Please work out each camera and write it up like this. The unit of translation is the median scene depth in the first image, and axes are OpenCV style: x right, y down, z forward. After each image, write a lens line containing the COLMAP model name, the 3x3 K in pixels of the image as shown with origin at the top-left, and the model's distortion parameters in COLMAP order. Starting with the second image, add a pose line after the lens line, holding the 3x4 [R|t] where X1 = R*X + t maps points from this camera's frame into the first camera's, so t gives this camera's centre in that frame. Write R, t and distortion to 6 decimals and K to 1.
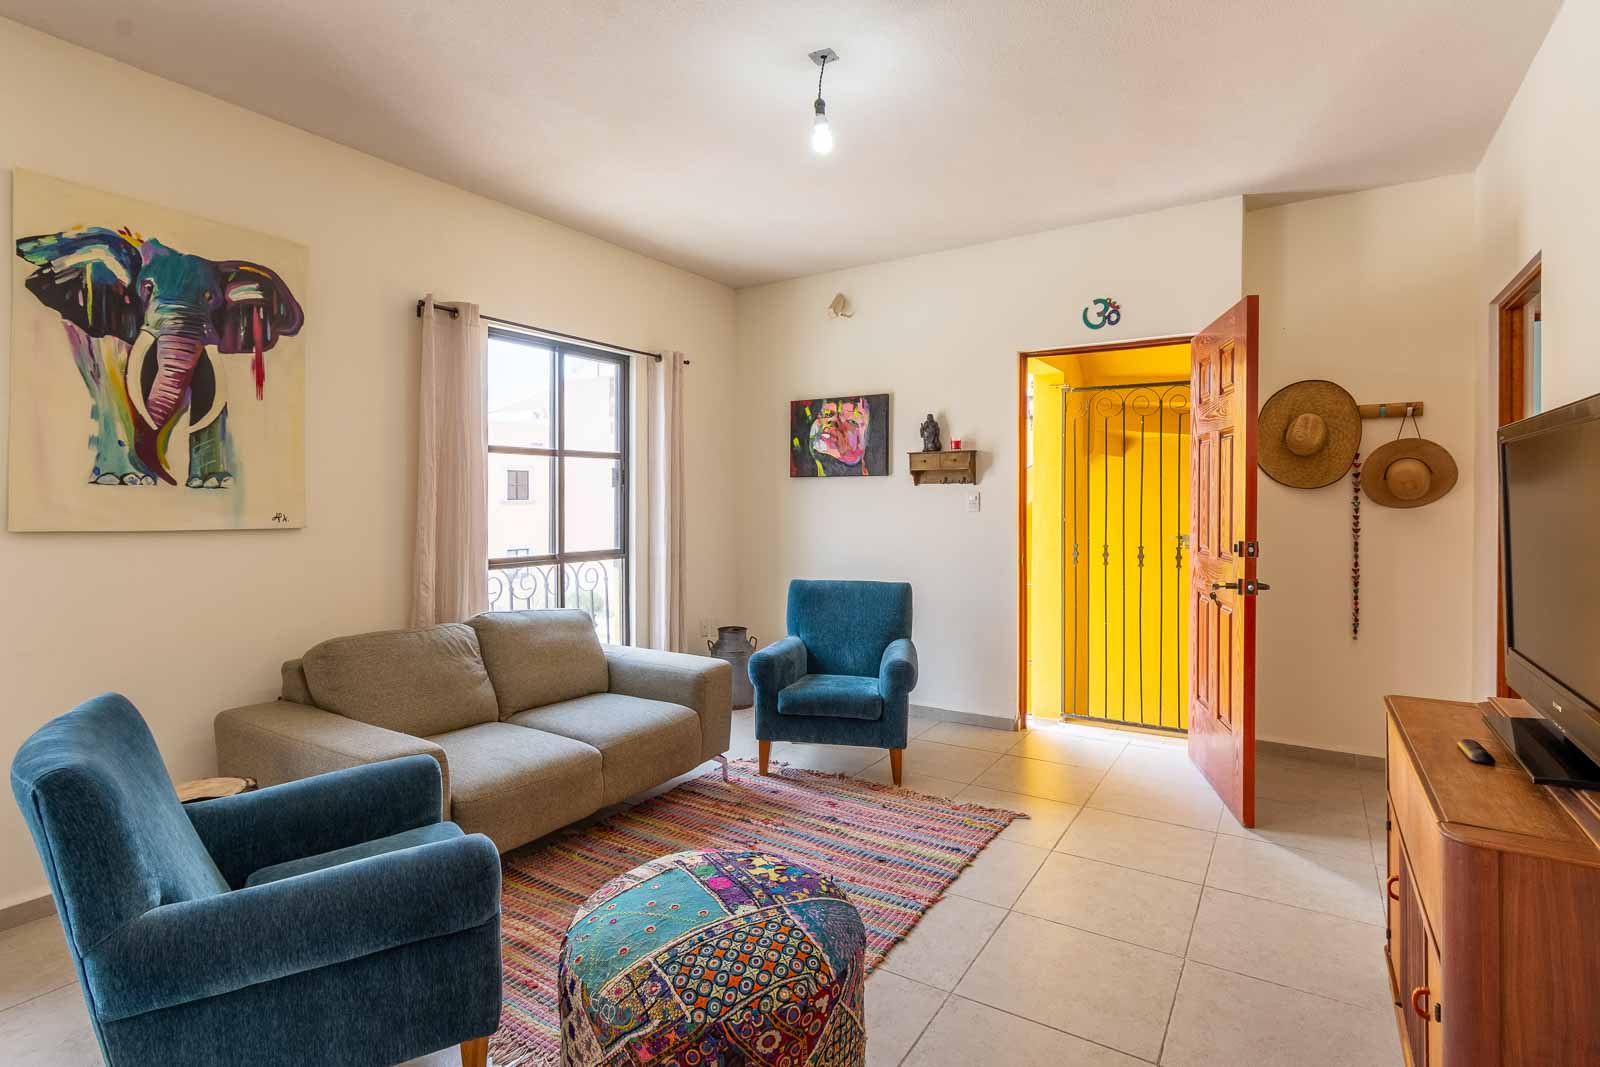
lens RADIAL K [[800.3, 0, 807.9], [0, 800.3, 501.3], [0, 0, 1]] dist [0.000336, -0.000193]
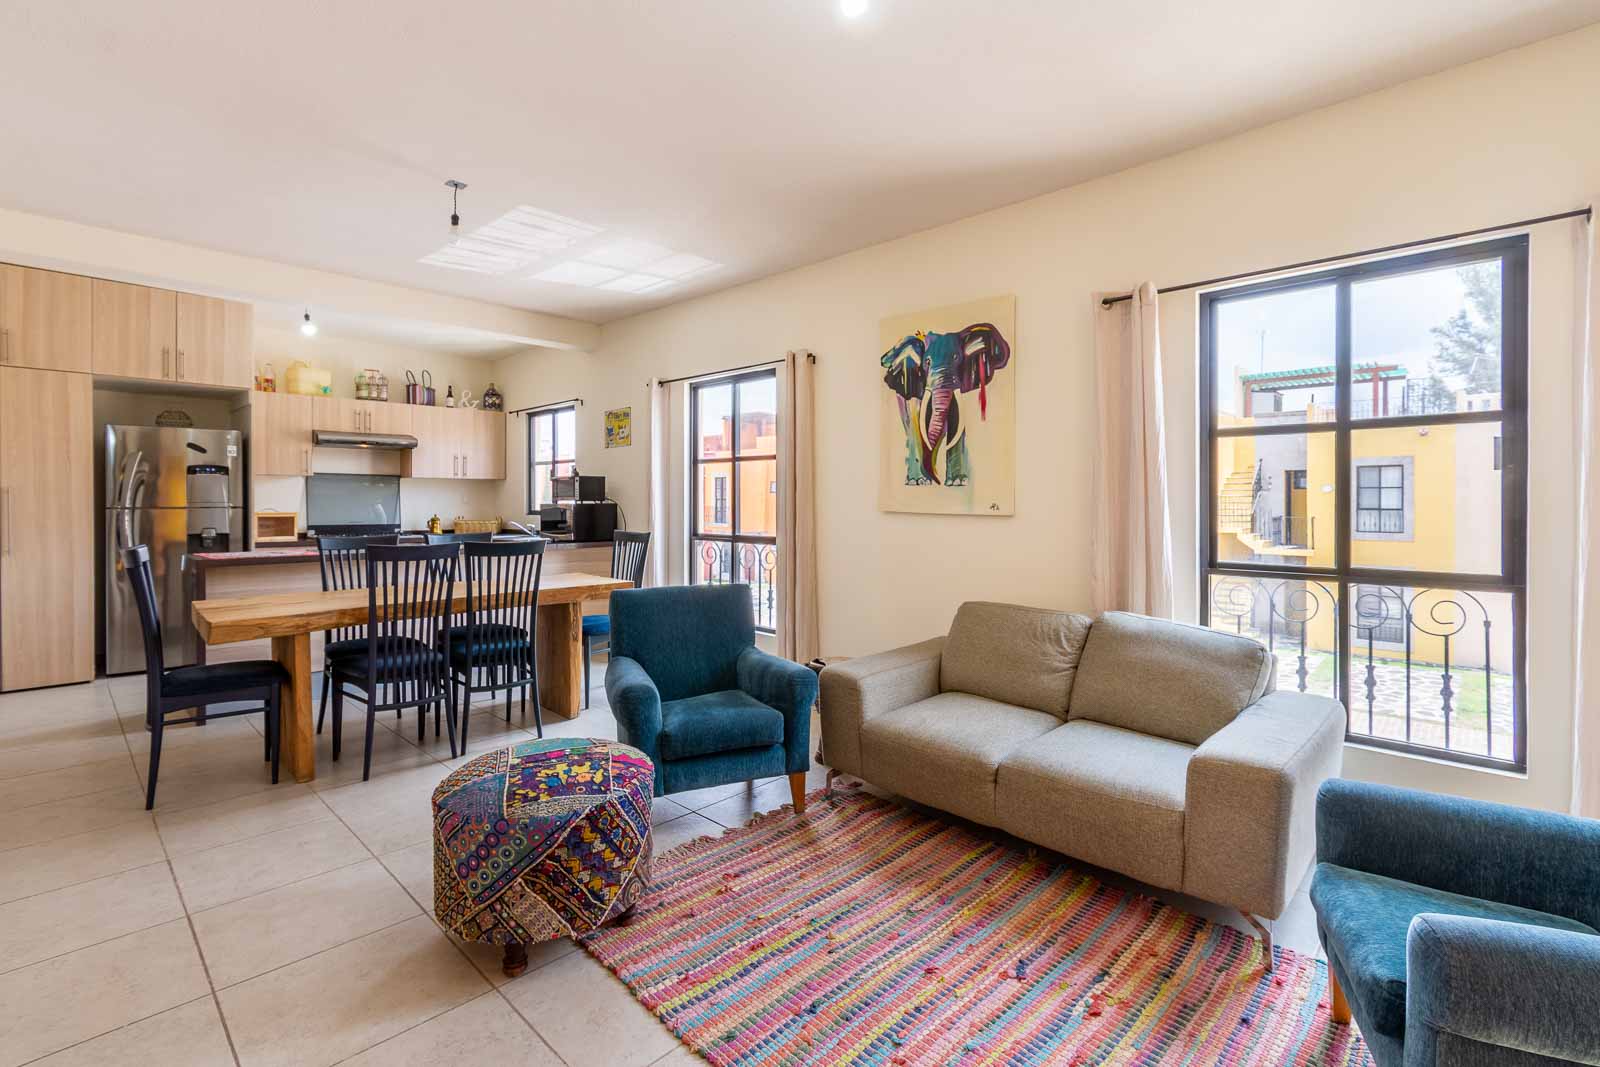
lens RADIAL K [[727.4, 0, 800.5], [0, 727.4, 501.5], [0, 0, 1]] dist [-0.001021, -0.000139]
pose [[-0.212919, 0.000165, -0.977070, 0.649909], [-0.004571, 0.999989, 0.001165, 0.012387], [0.977059, 0.004714, -0.212916, 1.035876]]
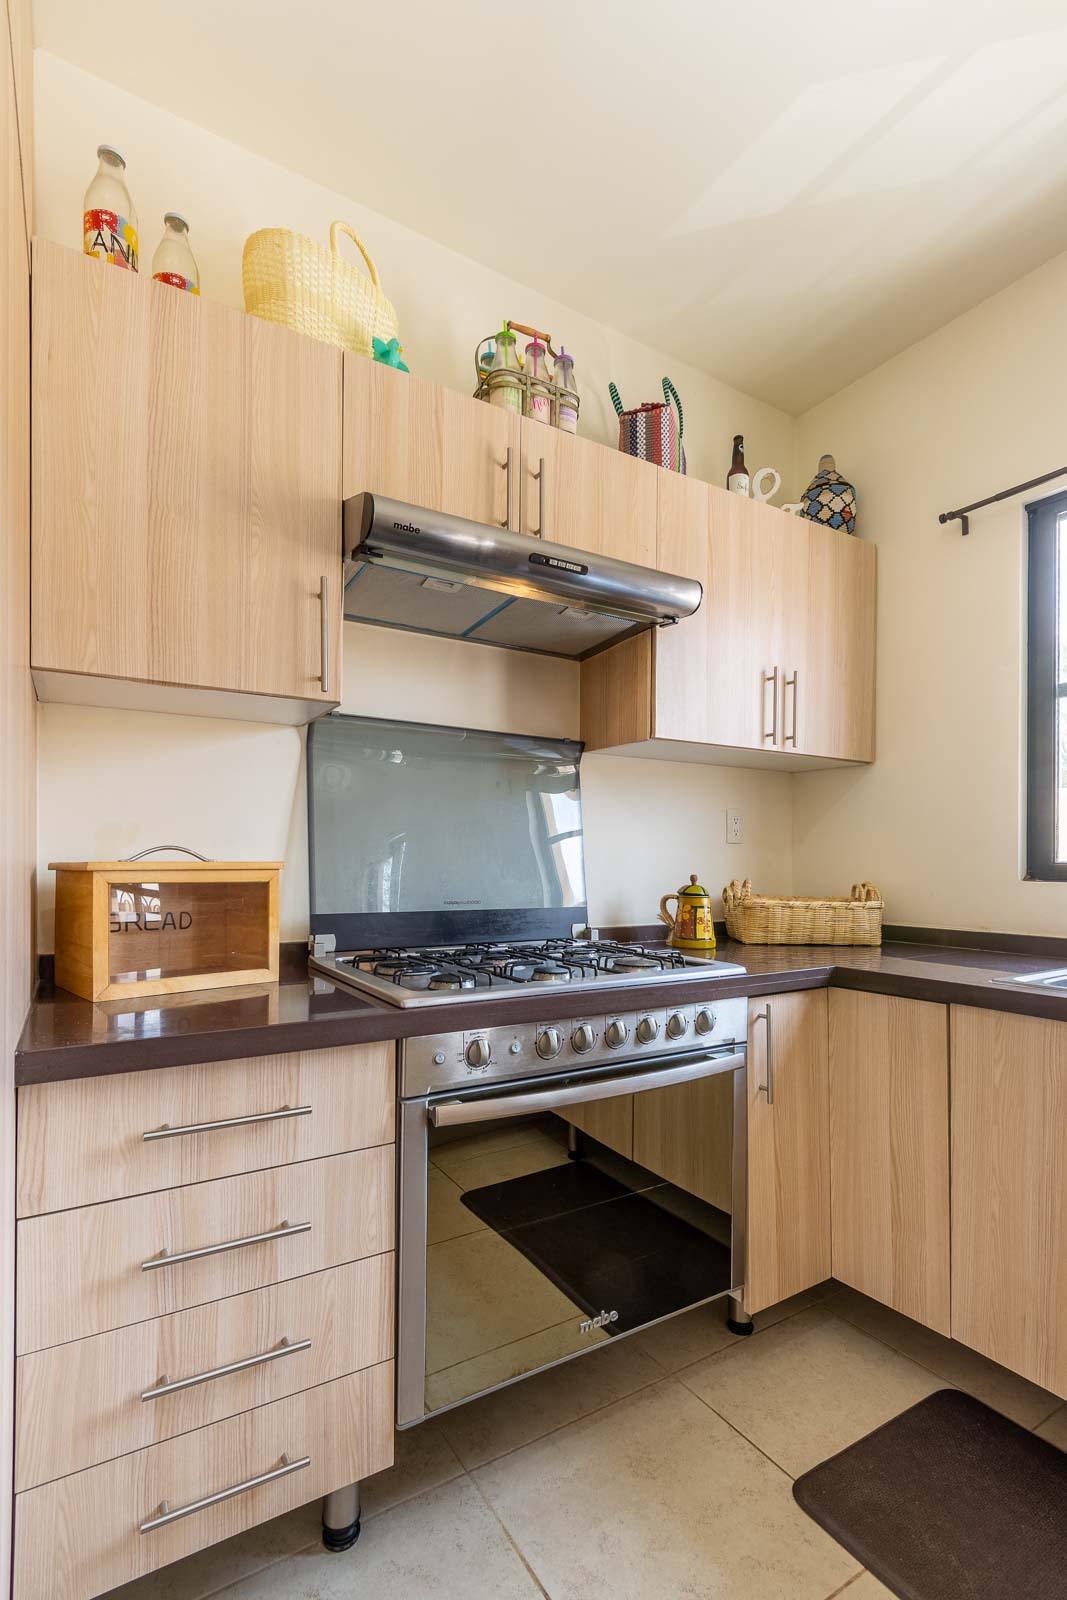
lens RADIAL K [[727.4, 0, 529.5], [0, 727.4, 858.3], [0, 0, 1]] dist [-0.001021, -0.000139]
pose [[-0.448835, -0.002202, -0.893612, -0.934421], [-0.005606, 0.999984, 0.000352, 0.053750], [0.893597, 0.005167, -0.448840, -0.682732]]
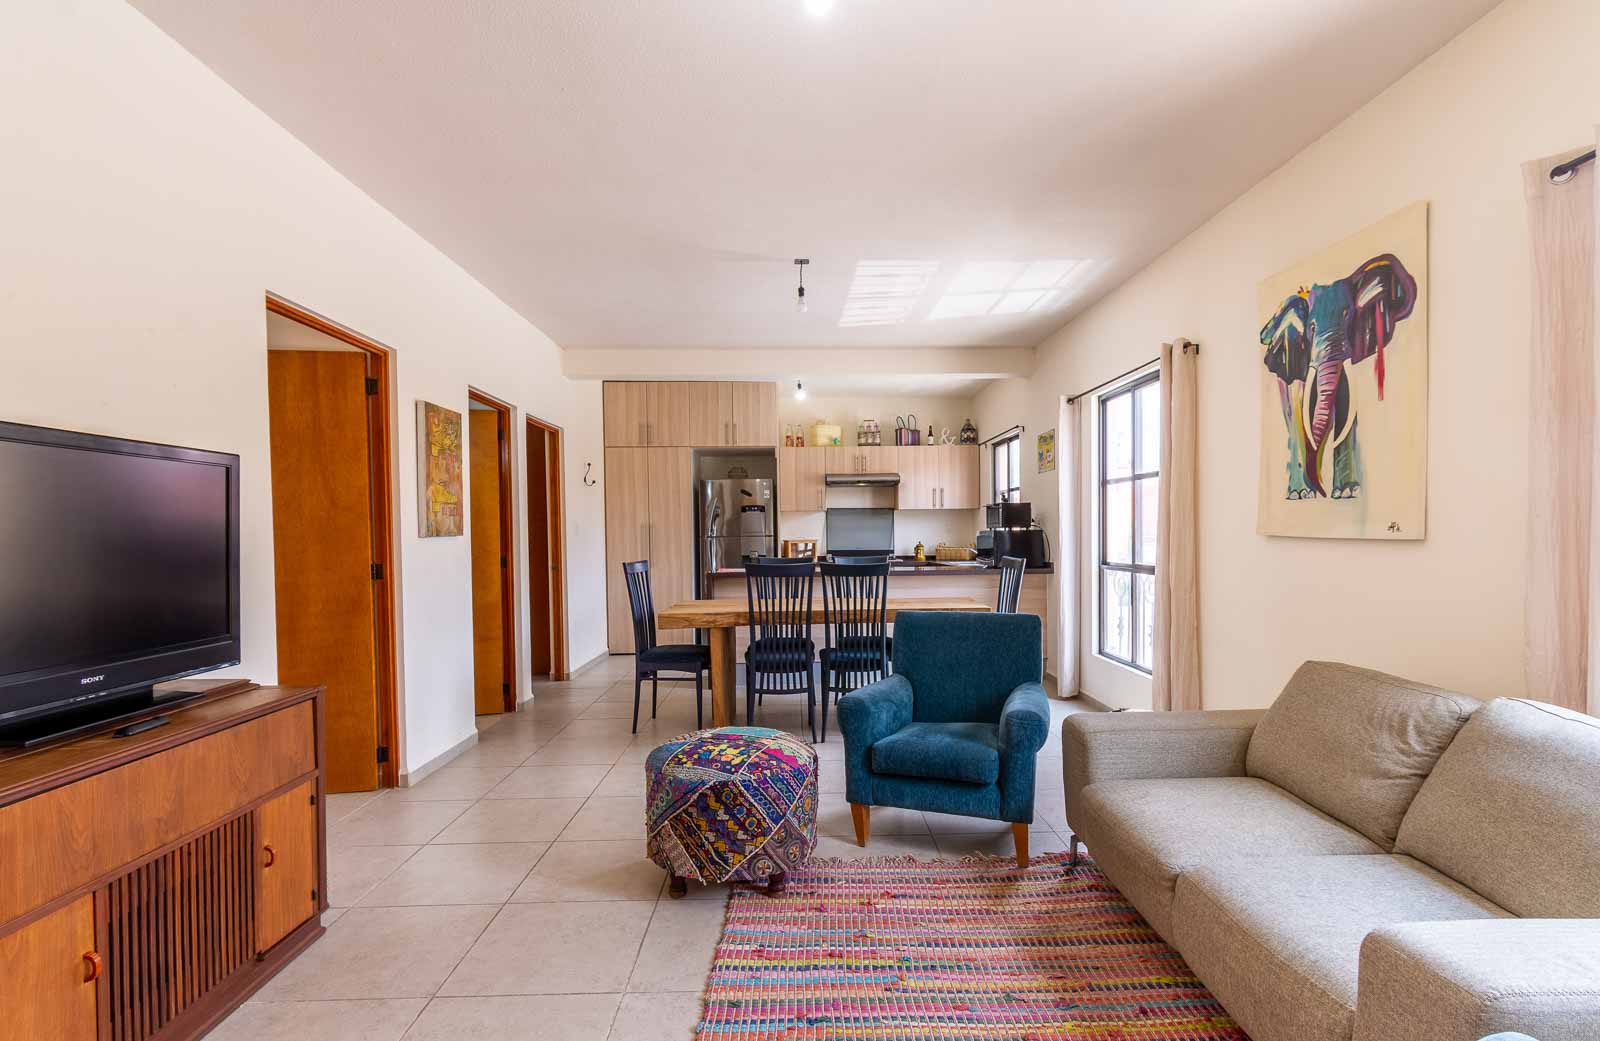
lens RADIAL K [[736.6, 0, 810.3], [0, 736.6, 549.5], [0, 0, 1]] dist [0.003358, 0.000082]
pose [[-0.836072, 0.020832, -0.548225, 0.373592], [0.008466, 0.999650, 0.025074, 0.020816], [0.548555, 0.016322, -0.835955, 1.464995]]
